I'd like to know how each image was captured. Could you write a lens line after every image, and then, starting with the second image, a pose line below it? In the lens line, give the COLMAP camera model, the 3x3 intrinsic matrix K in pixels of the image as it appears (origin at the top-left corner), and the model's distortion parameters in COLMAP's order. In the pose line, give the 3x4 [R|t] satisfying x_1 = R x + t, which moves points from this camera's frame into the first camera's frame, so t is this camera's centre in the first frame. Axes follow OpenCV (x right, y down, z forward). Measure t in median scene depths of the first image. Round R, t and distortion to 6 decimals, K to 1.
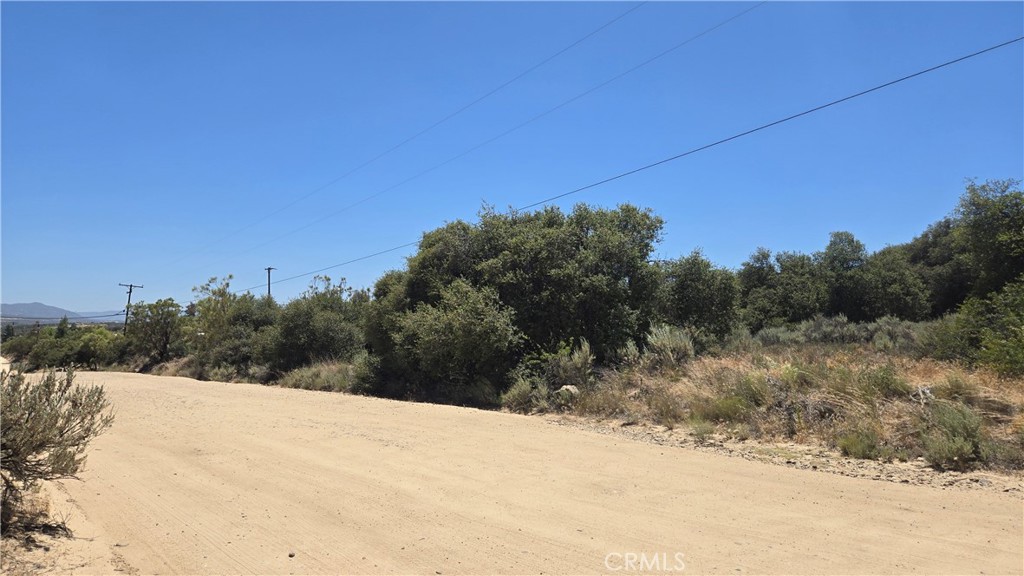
lens RADIAL K [[615.0, 0, 508.9], [0, 615.0, 280.8], [0, 0, 1]] dist [-0.001483, -0.002241]
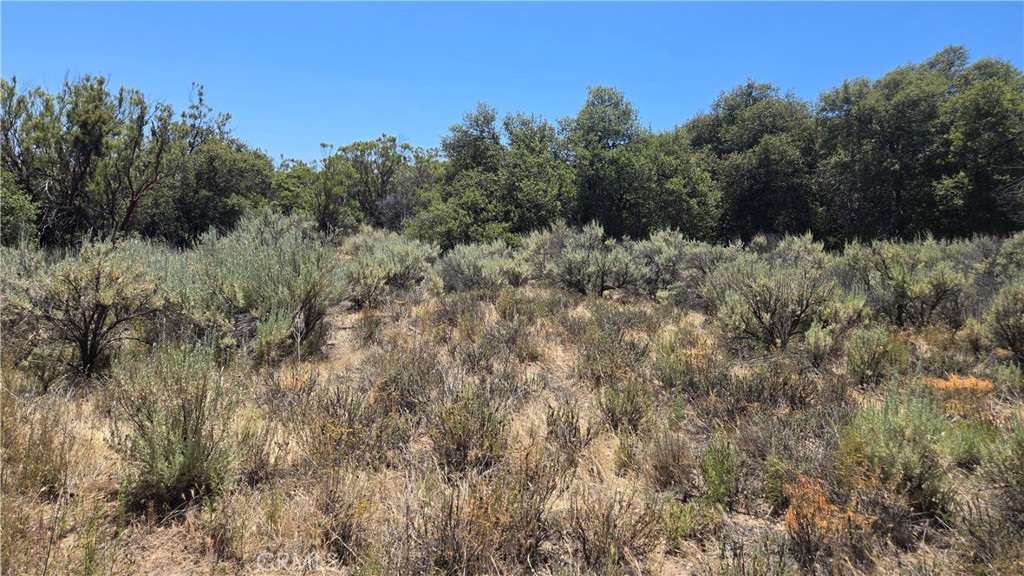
lens RADIAL K [[615.0, 0, 508.9], [0, 615.0, 280.8], [0, 0, 1]] dist [-0.001483, -0.002241]
pose [[0.923131, 0.009353, 0.384372, 0.232546], [-0.075751, 0.984534, 0.157970, 0.021950], [-0.376950, -0.174943, 0.909562, 0.470155]]
